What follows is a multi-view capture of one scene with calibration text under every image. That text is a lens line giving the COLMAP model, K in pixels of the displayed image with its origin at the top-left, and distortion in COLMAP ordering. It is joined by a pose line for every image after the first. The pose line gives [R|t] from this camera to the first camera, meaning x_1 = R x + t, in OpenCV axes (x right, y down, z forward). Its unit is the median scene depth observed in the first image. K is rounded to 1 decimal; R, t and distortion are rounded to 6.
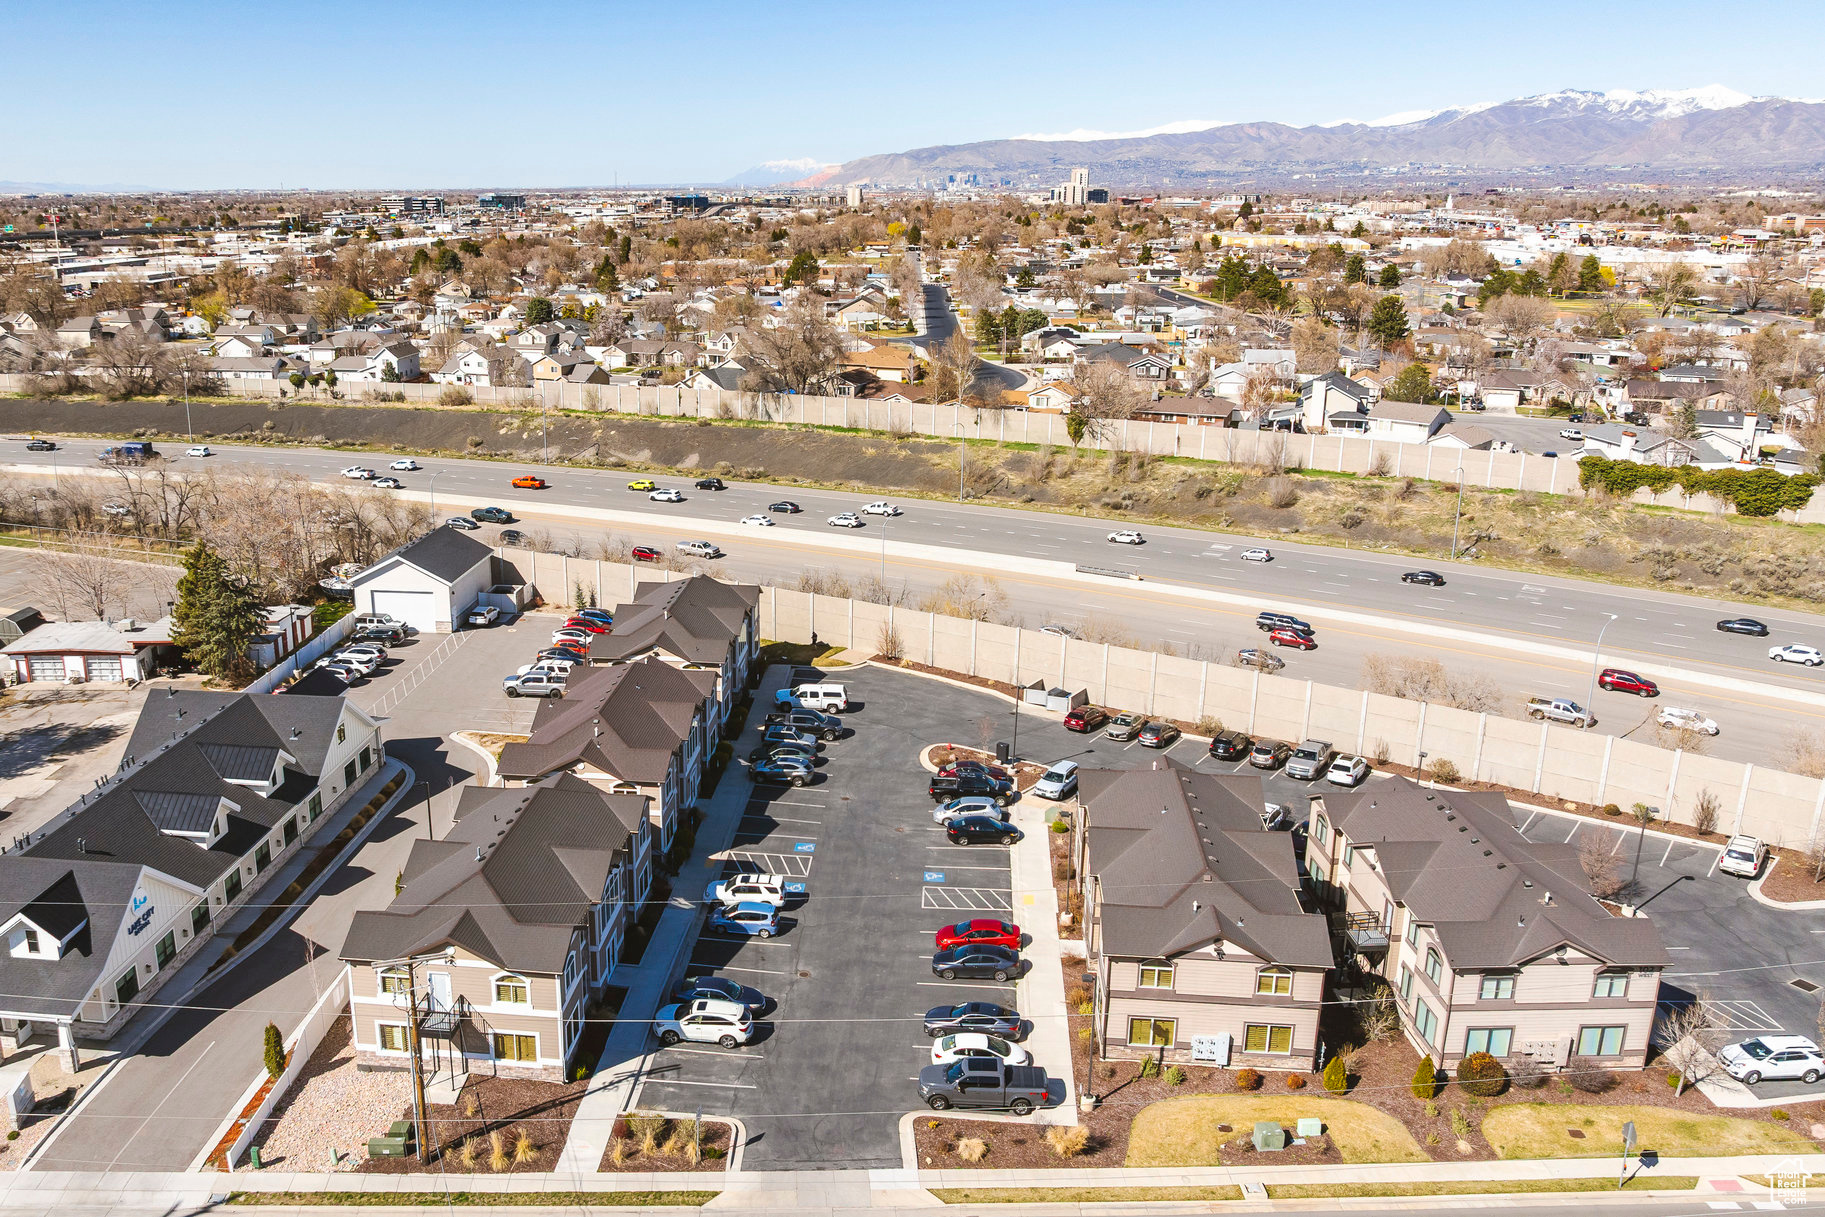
lens RADIAL K [[1493.4, 0, 779.3], [0, 1493.4, 607.1], [0, 0, 1]] dist [-0.034518, -0.002799]
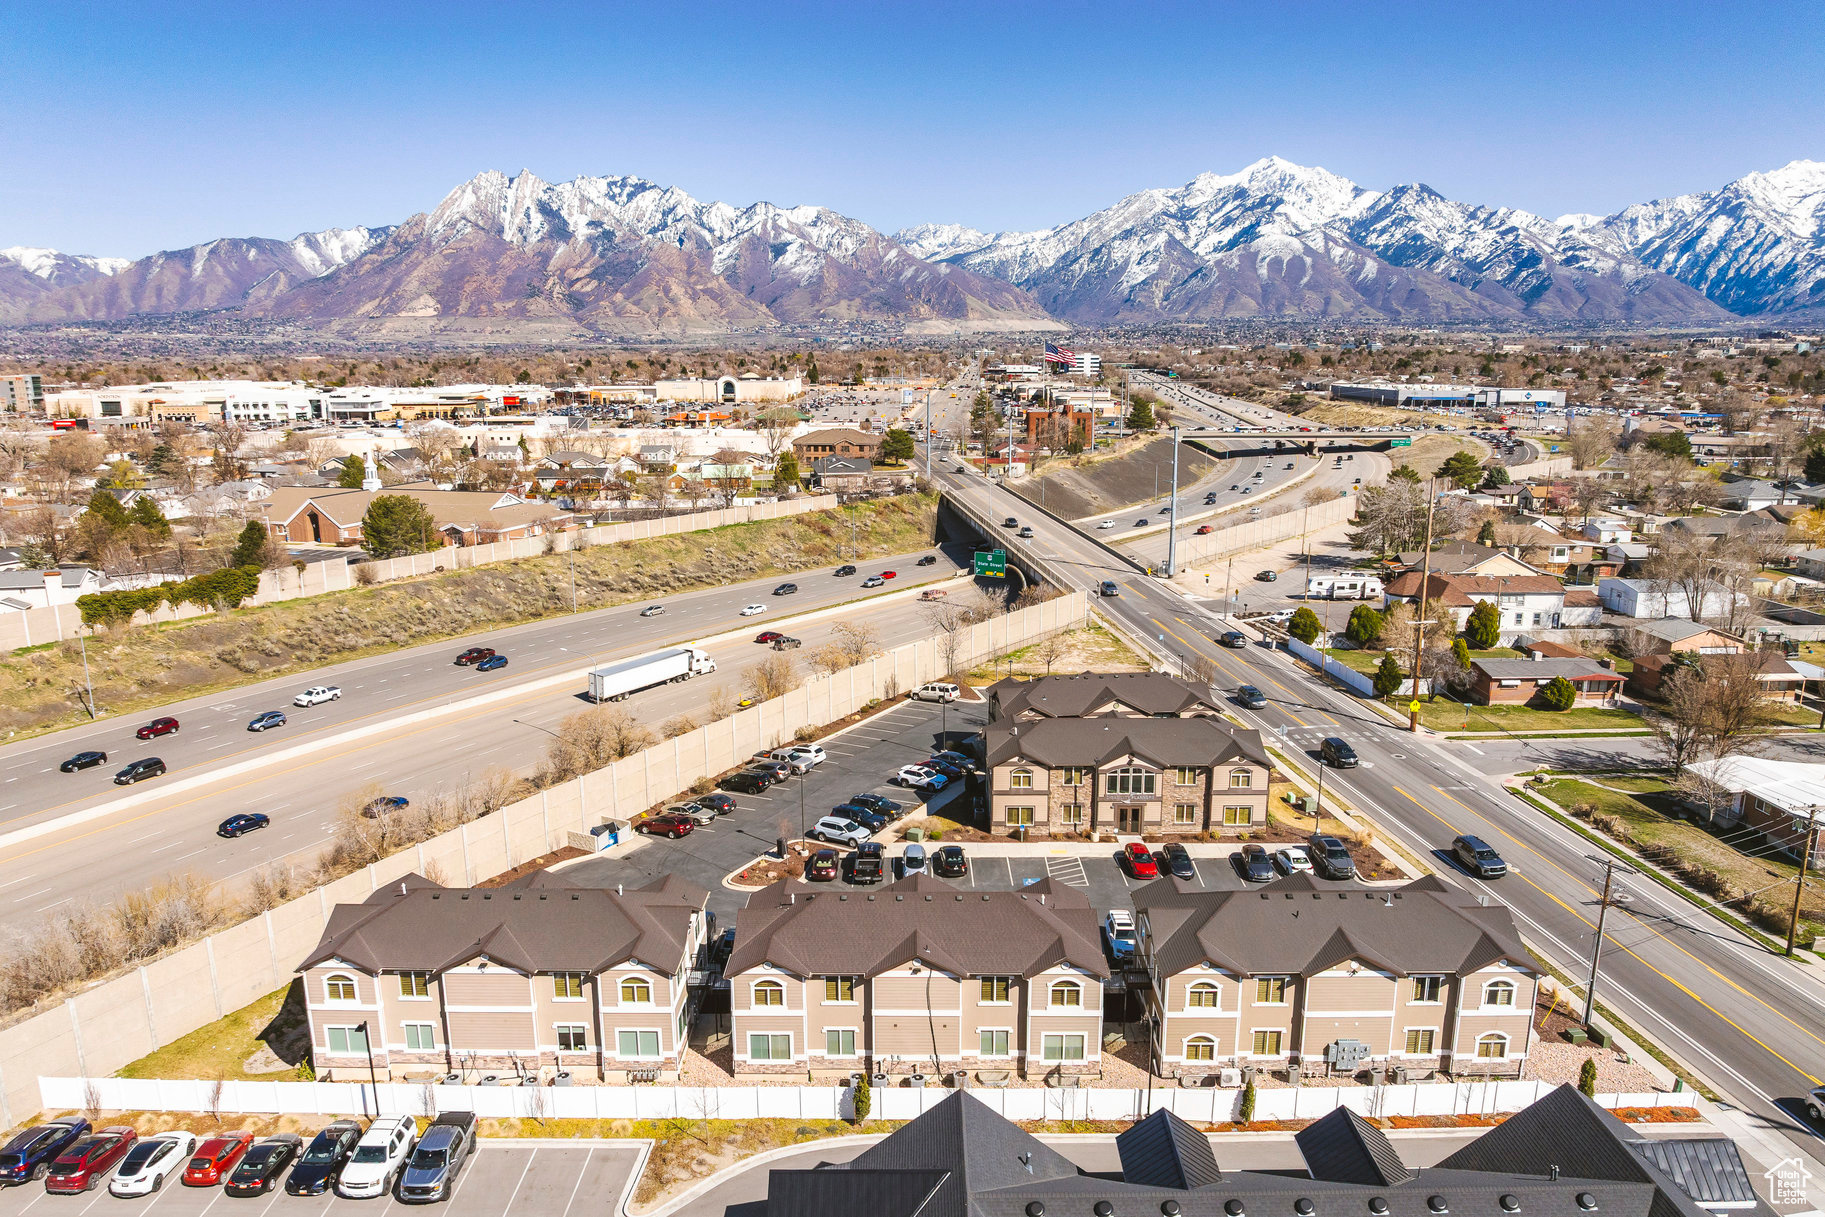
lens RADIAL K [[1283.6, 0, 907.2], [0, 1283.6, 698.8], [0, 0, 1]] dist [-0.057795, 0.026934]
pose [[-0.125827, -0.255569, 0.958568, -0.566586], [0.269892, 0.920984, 0.280976, -0.186360], [-0.954634, 0.294064, -0.046909, 0.748565]]
